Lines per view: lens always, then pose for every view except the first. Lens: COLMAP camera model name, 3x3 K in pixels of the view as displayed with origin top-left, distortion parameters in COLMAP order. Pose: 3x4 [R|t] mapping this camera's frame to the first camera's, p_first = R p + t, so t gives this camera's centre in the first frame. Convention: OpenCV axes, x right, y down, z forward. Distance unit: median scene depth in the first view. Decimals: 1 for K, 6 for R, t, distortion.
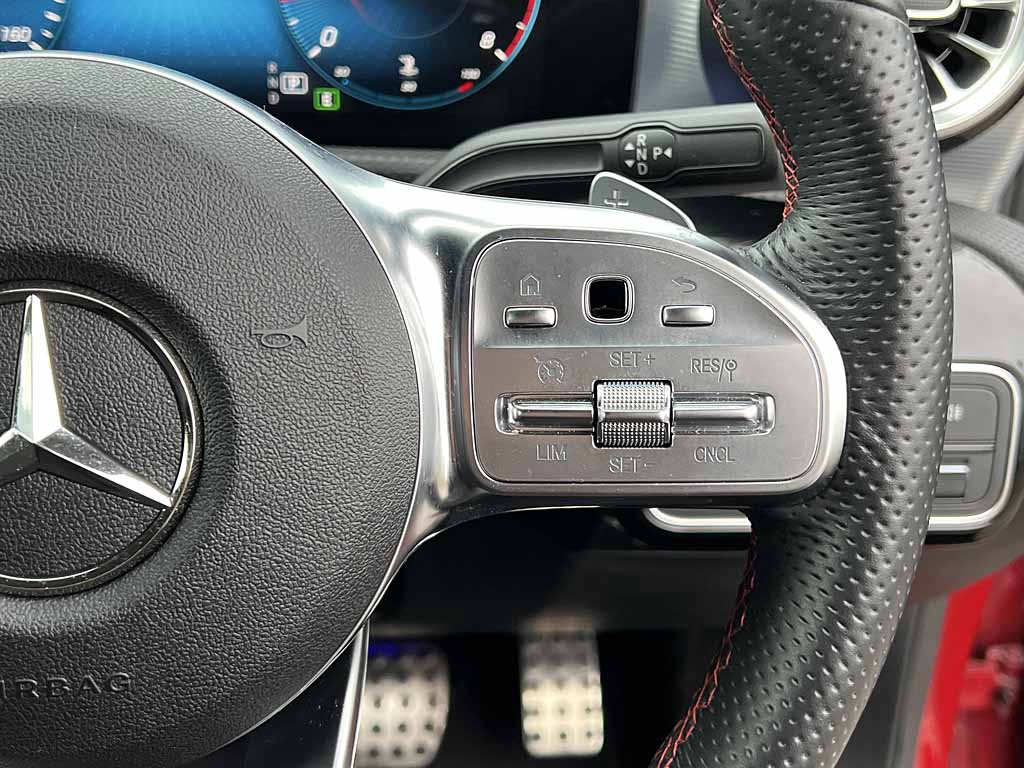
lens RADIAL K [[1328.2, 0, 513.1], [0, 1328.2, 385.4], [0, 0, 1]] dist [0.127609, 0.000000]
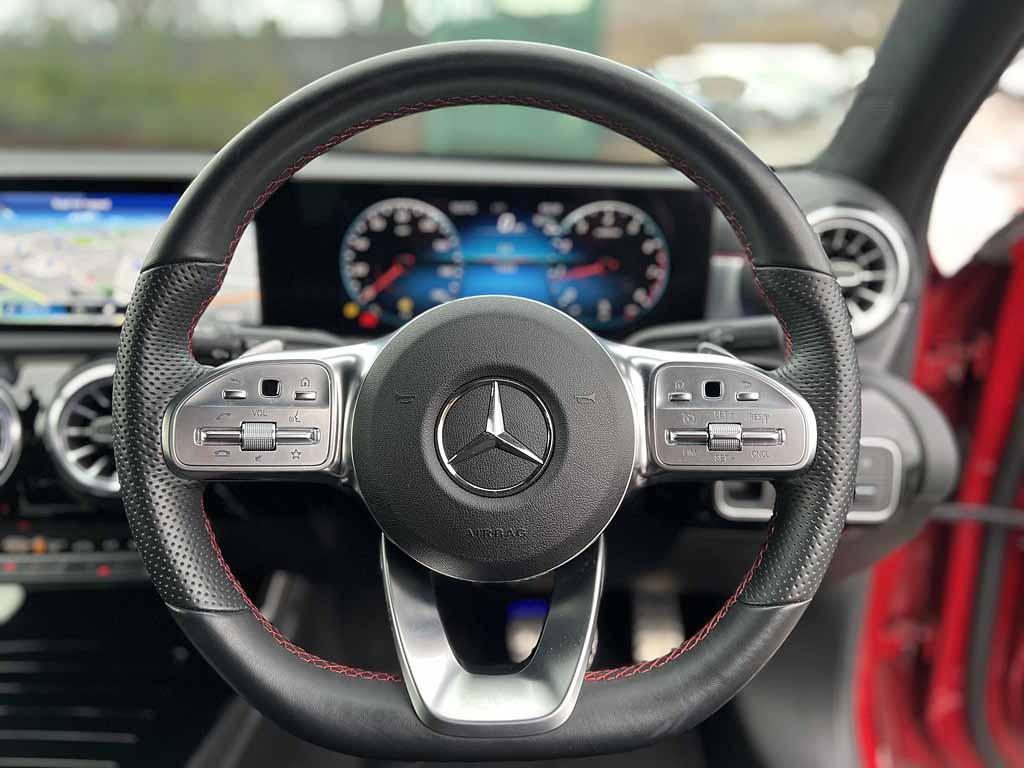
lens RADIAL K [[773.1, 0, 510.4], [0, 773.1, 382.2], [0, 0, 1]] dist [0.032198, -0.005525]
pose [[0.992778, 0.007564, -0.119731, -0.127517], [-0.025136, 0.988973, -0.145948, 0.138330], [0.117307, 0.147904, 0.982020, -0.437740]]
